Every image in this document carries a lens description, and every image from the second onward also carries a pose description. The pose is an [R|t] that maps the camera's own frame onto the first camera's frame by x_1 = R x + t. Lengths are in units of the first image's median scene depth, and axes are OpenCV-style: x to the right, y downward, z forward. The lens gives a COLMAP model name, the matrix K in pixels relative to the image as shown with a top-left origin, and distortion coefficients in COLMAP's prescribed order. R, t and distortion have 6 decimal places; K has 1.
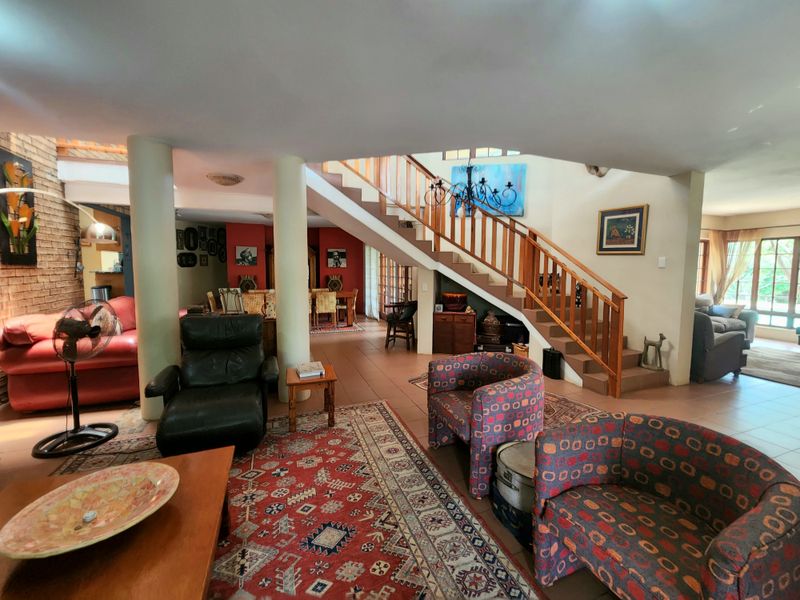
lens RADIAL K [[331.6, 0, 400.6], [0, 331.6, 297.5], [0, 0, 1]] dist [-0.000371, -0.000031]
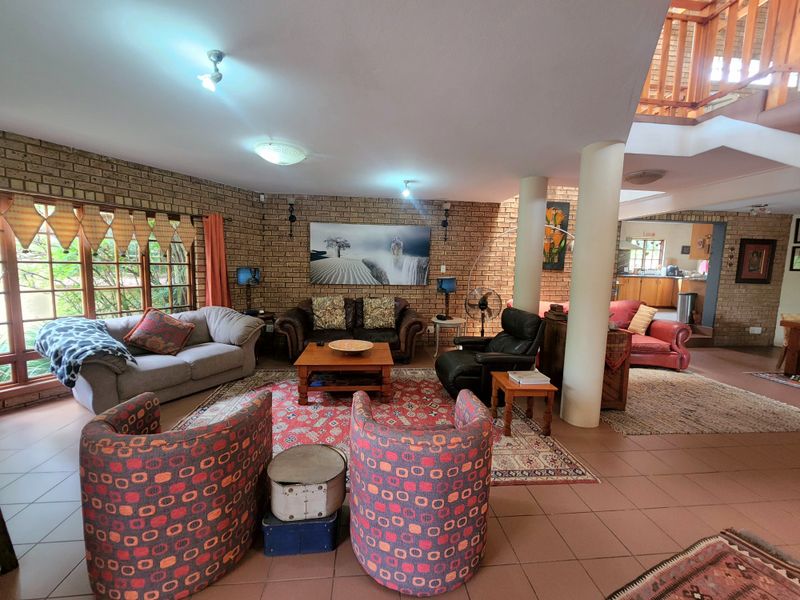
lens RADIAL K [[331.6, 0, 400.6], [0, 331.6, 297.5], [0, 0, 1]] dist [-0.000371, -0.000031]
pose [[-0.254031, 0.084617, -0.963488, 0.250885], [-0.117317, 0.986115, 0.117535, -0.027429], [0.960055, 0.142891, -0.240577, 0.289095]]
